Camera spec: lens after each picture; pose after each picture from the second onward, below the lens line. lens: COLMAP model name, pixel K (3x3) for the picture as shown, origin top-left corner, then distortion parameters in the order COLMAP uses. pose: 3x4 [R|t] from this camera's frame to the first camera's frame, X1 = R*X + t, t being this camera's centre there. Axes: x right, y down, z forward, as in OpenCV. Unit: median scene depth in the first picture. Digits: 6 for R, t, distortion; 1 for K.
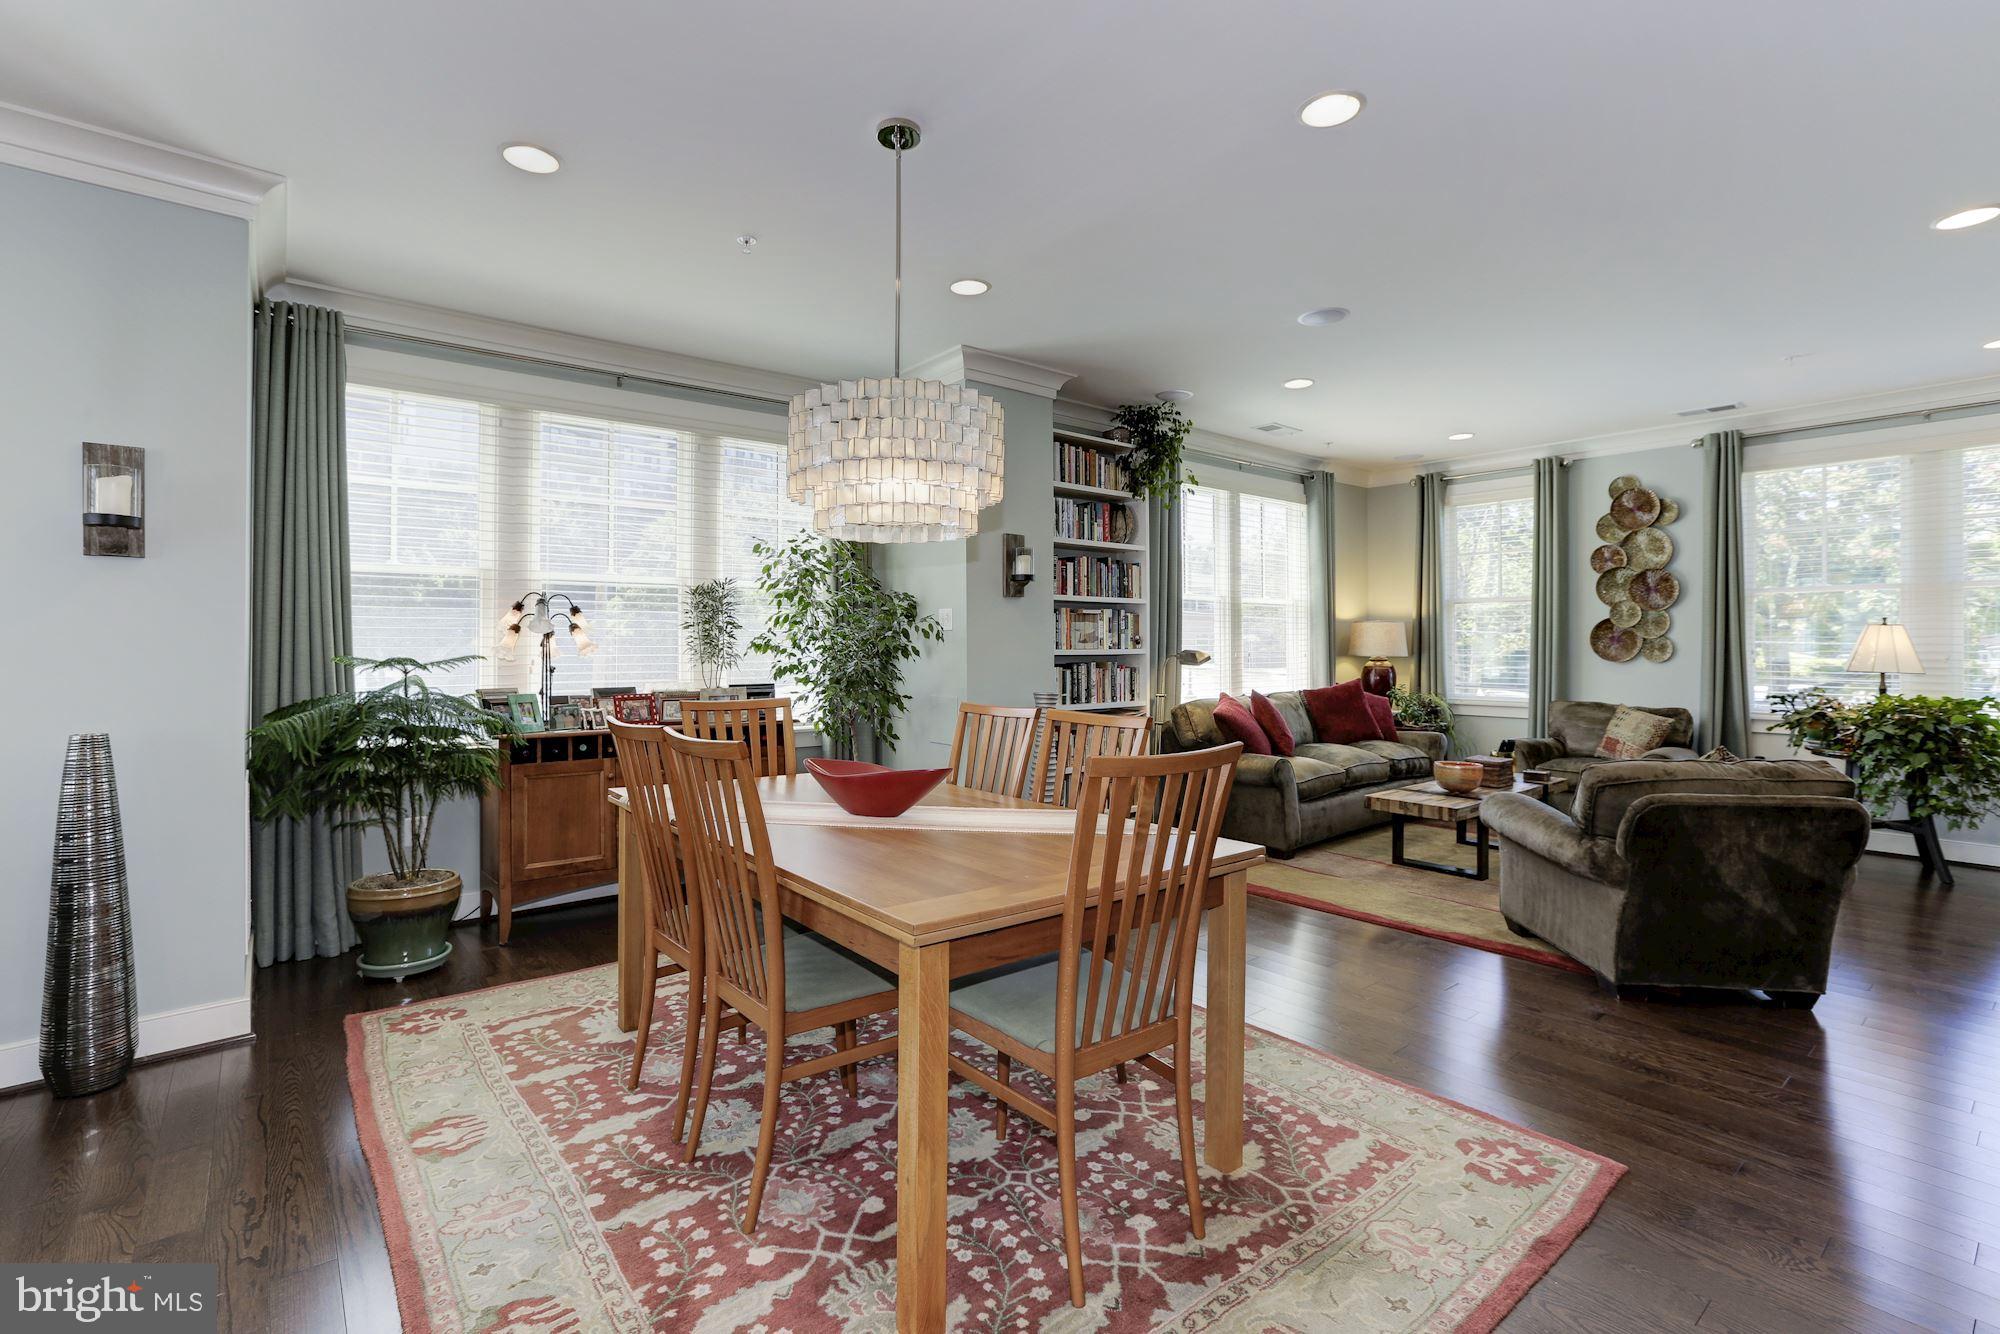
lens RADIAL K [[926.4, 0, 966.8], [0, 926.4, 642.3], [0, 0, 1]] dist [-0.034618, 0.016301]
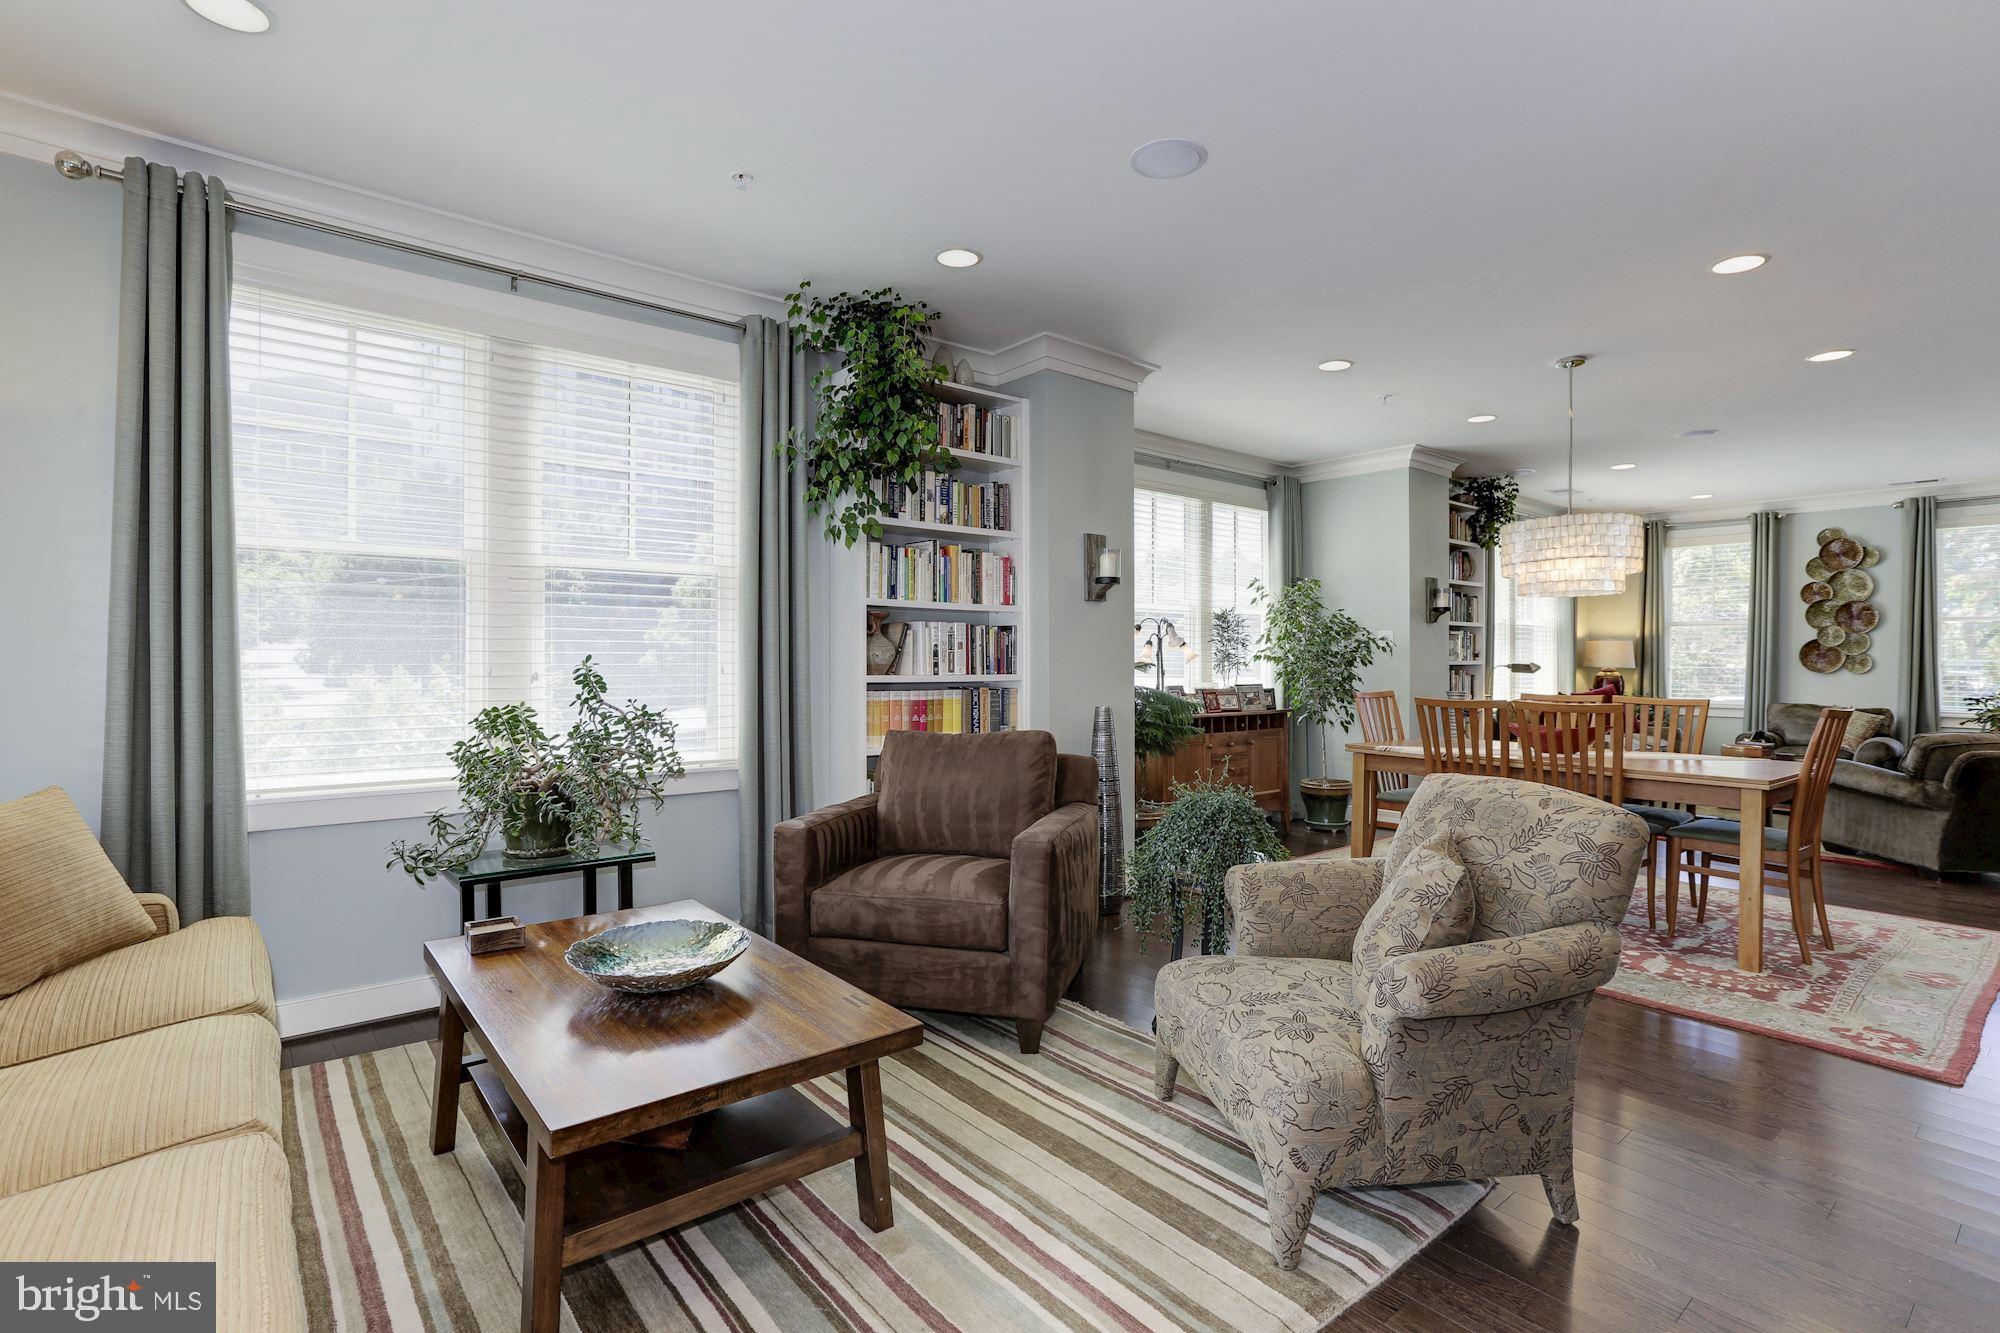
lens RADIAL K [[926.4, 0, 984.2], [0, 926.4, 665.8], [0, 0, 1]] dist [-0.034618, 0.016301]
pose [[0.999930, 0.006642, -0.009841, -0.887693], [-0.006510, 0.999888, 0.013463, 0.002984], [0.009929, -0.013398, 0.999861, -0.566789]]
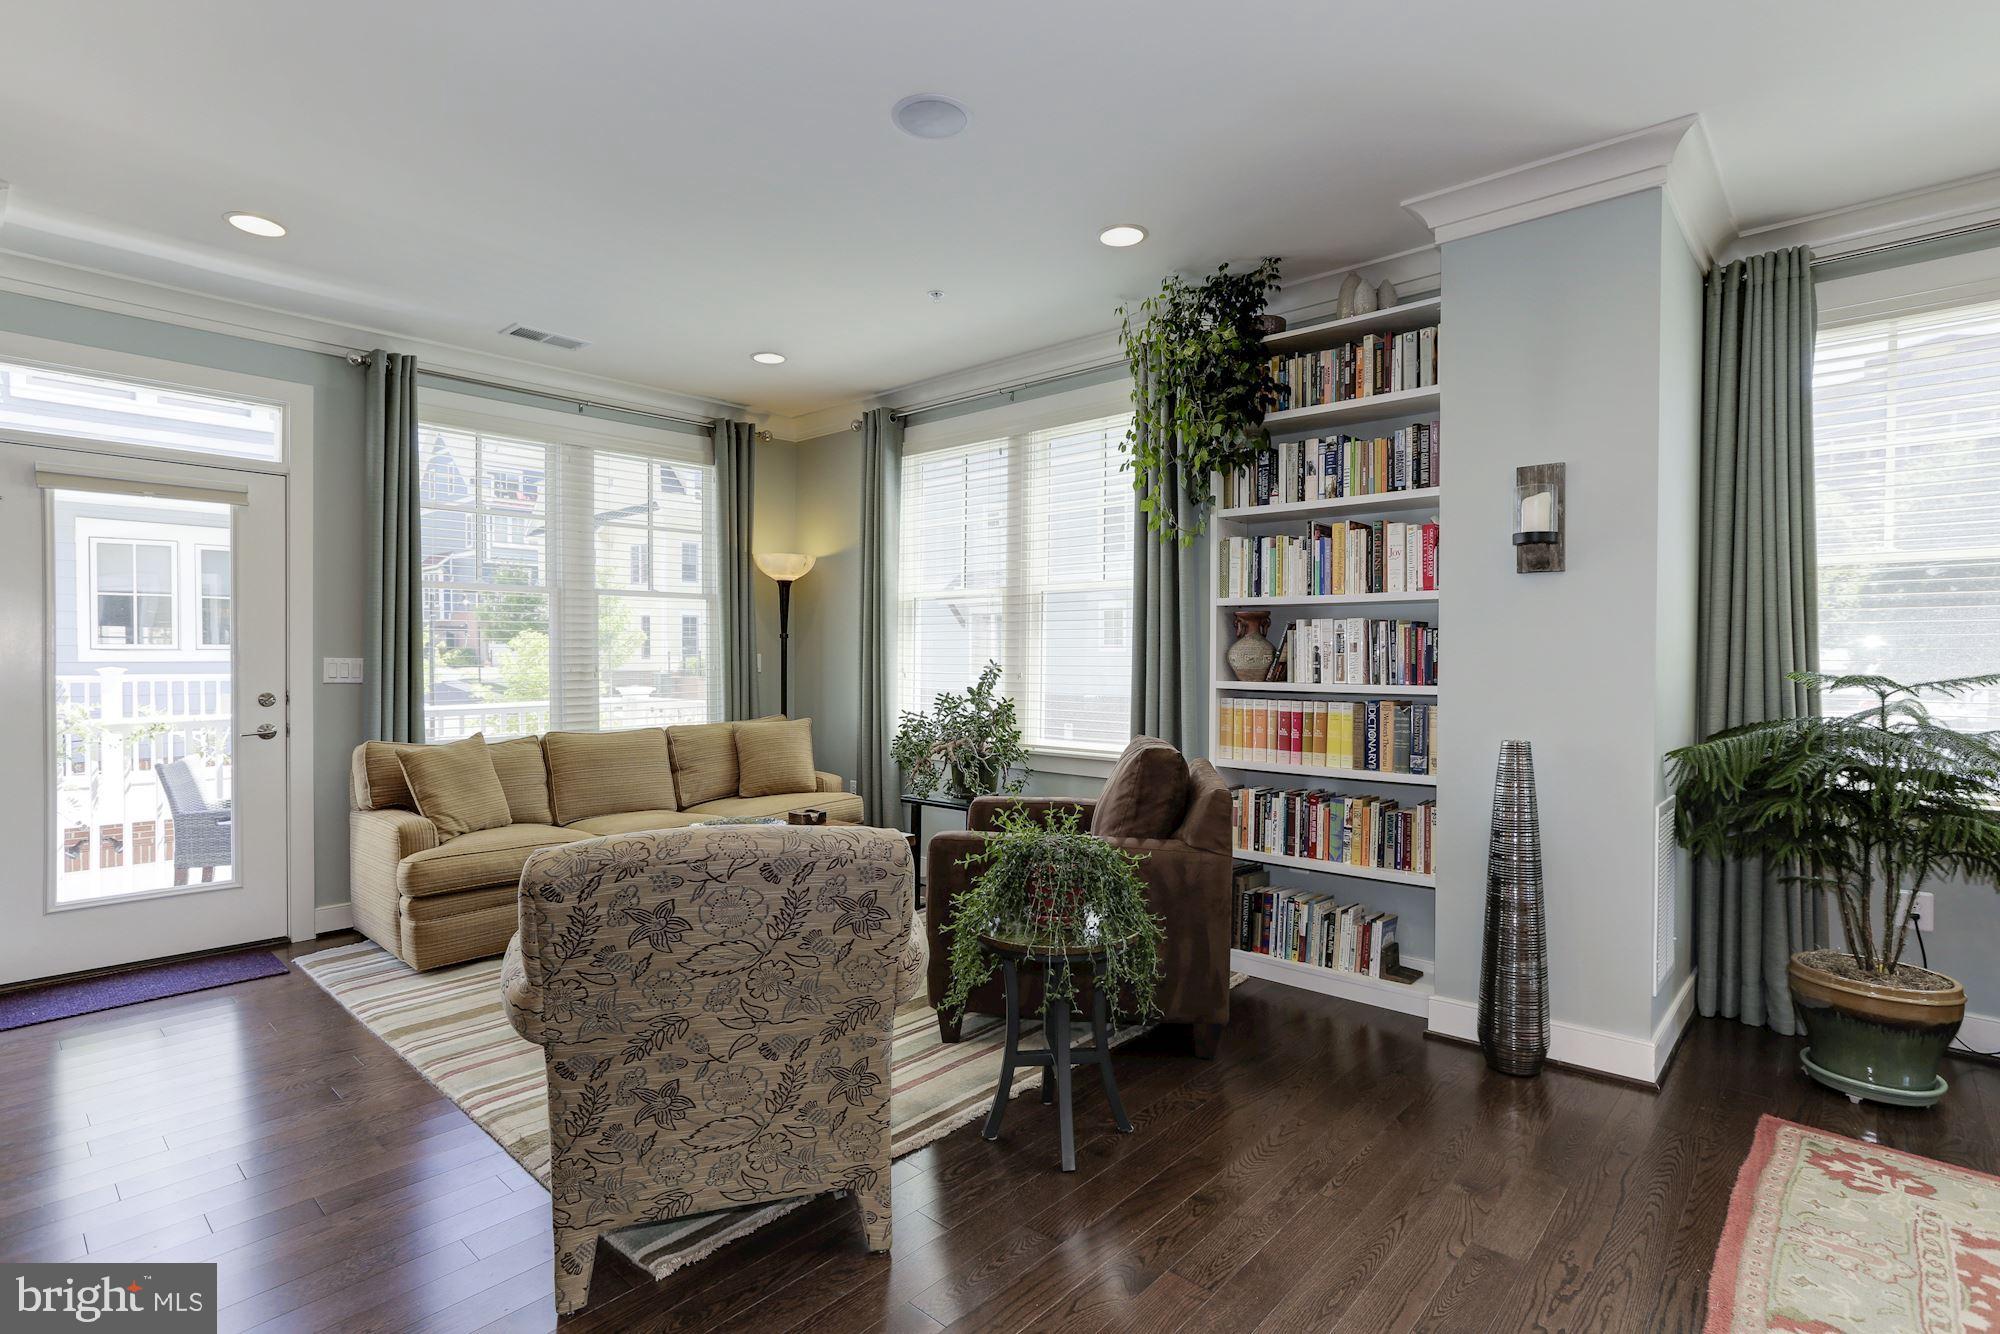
lens RADIAL K [[947.9, 0, 1003.3], [0, 947.9, 668.1], [0, 0, 1]] dist [-0.023058, 0.007154]
pose [[0.164482, 0.017689, -0.986221, 0.018938], [0.000152, 0.999839, 0.017959, -0.003196], [0.986380, -0.003104, 0.164453, 0.162480]]
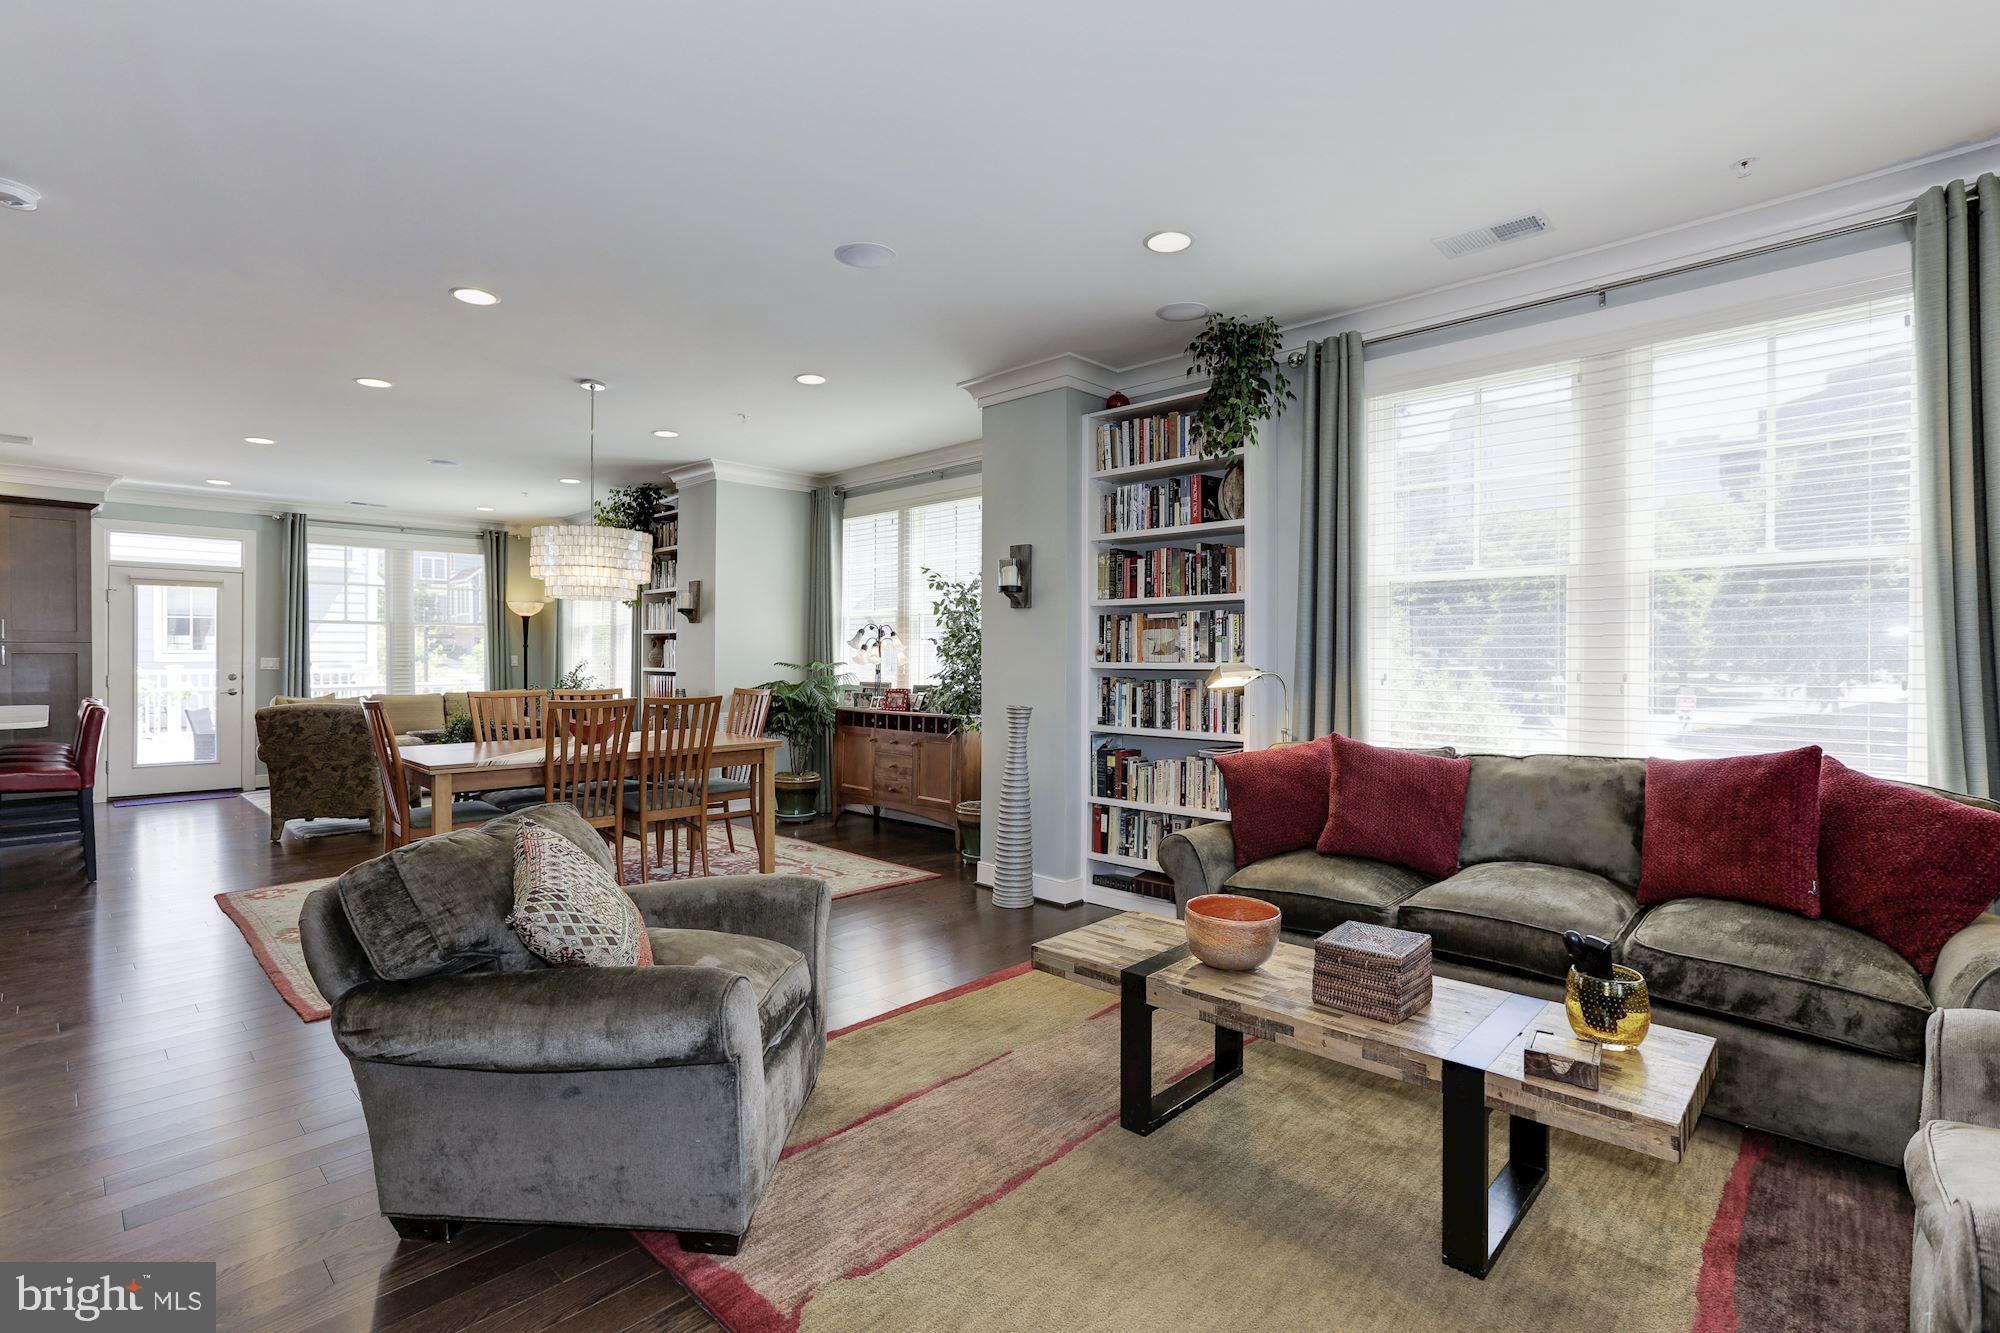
lens RADIAL K [[926.4, 0, 1005.9], [0, 926.4, 652.5], [0, 0, 1]] dist [-0.034618, 0.016301]
pose [[0.132786, 0.003721, -0.991138, 1.528144], [0.005652, 0.999974, 0.004511, -0.008944], [0.991129, -0.006201, 0.132762, 1.260184]]
